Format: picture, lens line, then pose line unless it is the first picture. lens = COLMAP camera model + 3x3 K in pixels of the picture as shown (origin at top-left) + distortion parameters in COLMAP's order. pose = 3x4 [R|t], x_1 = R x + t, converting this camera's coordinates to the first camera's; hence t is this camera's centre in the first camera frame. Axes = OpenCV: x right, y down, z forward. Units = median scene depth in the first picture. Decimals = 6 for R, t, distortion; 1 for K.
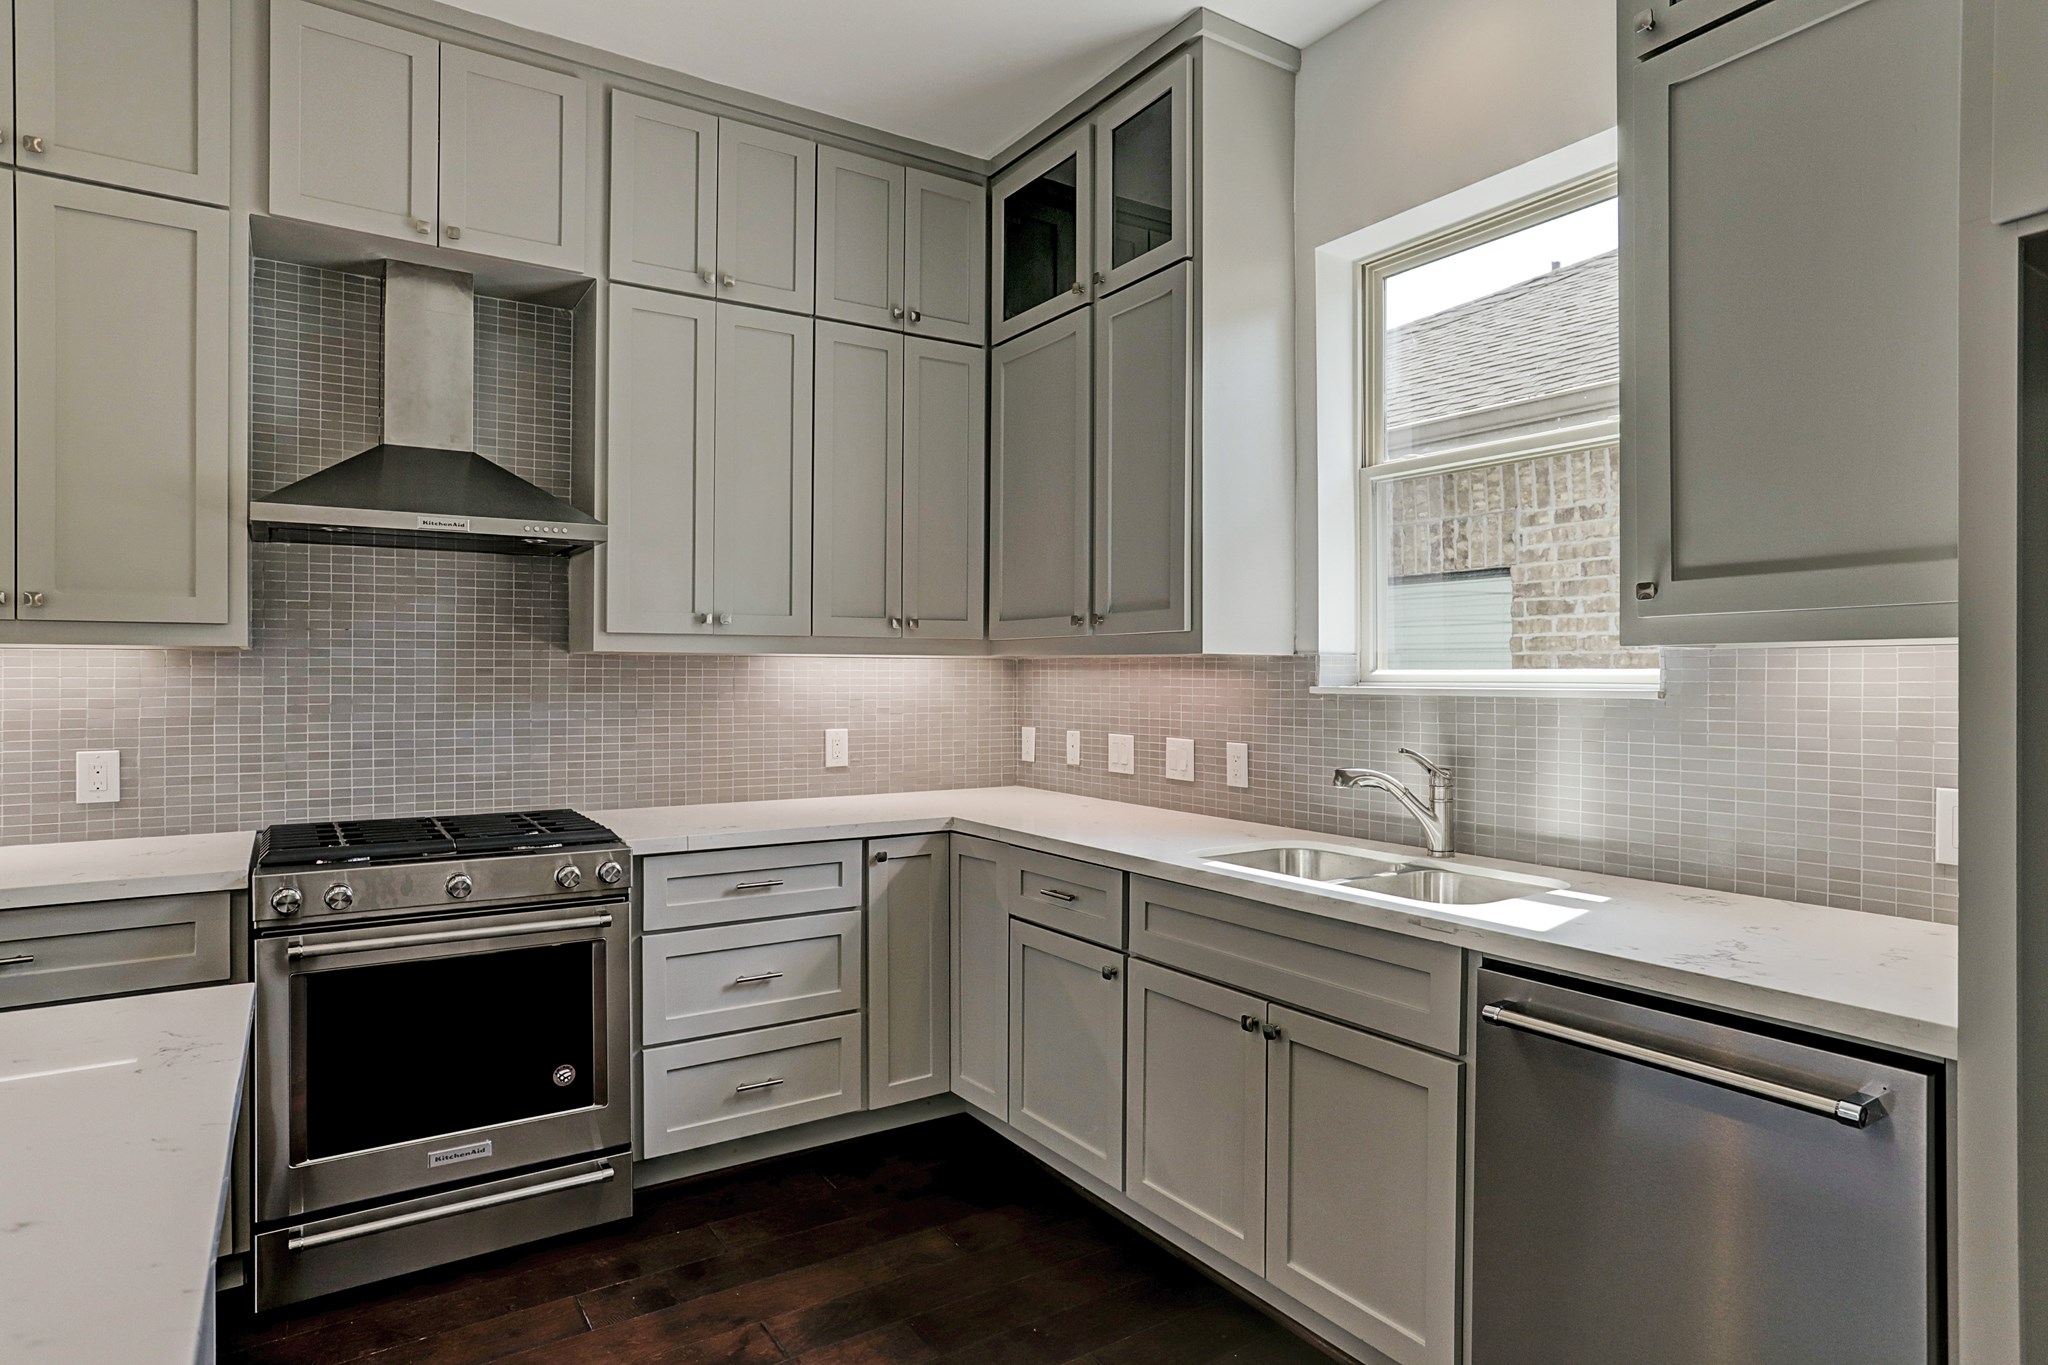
lens RADIAL K [[1126.0, 0, 1015.6], [0, 1126.0, 670.4], [0, 0, 1]] dist [-0.025471, 0.001306]
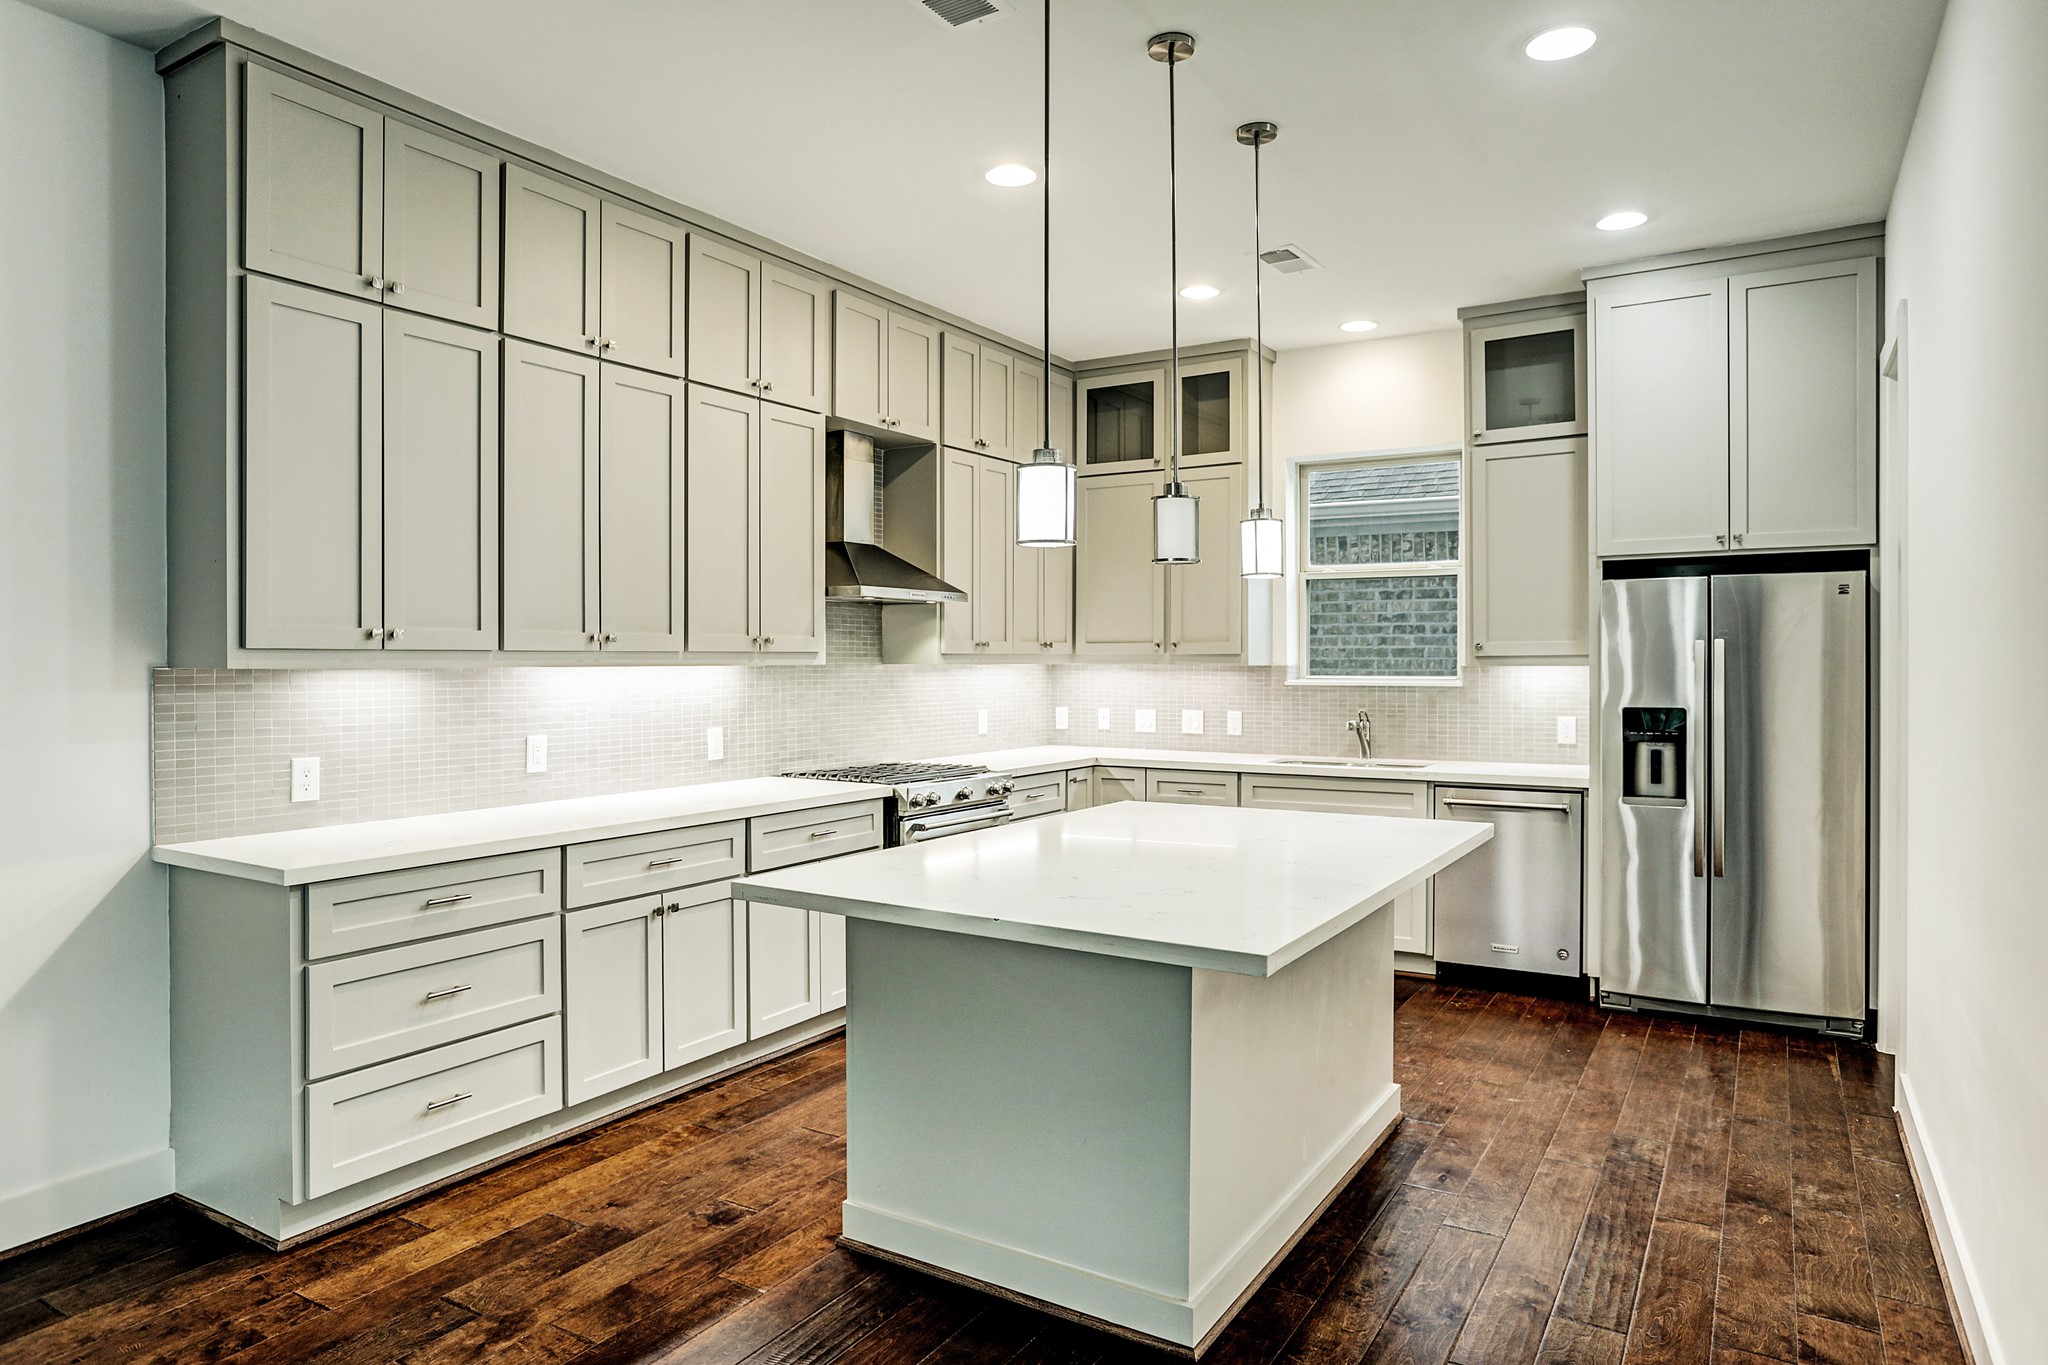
lens RADIAL K [[1260.1, 0, 1030.0], [0, 1260.1, 668.4], [0, 0, 1]] dist [-0.016604, 0.003642]
pose [[0.901862, -0.005222, 0.431993, -1.059929], [0.000967, 0.999949, 0.010070, -0.030105], [-0.432023, -0.008664, 0.901821, -0.773378]]
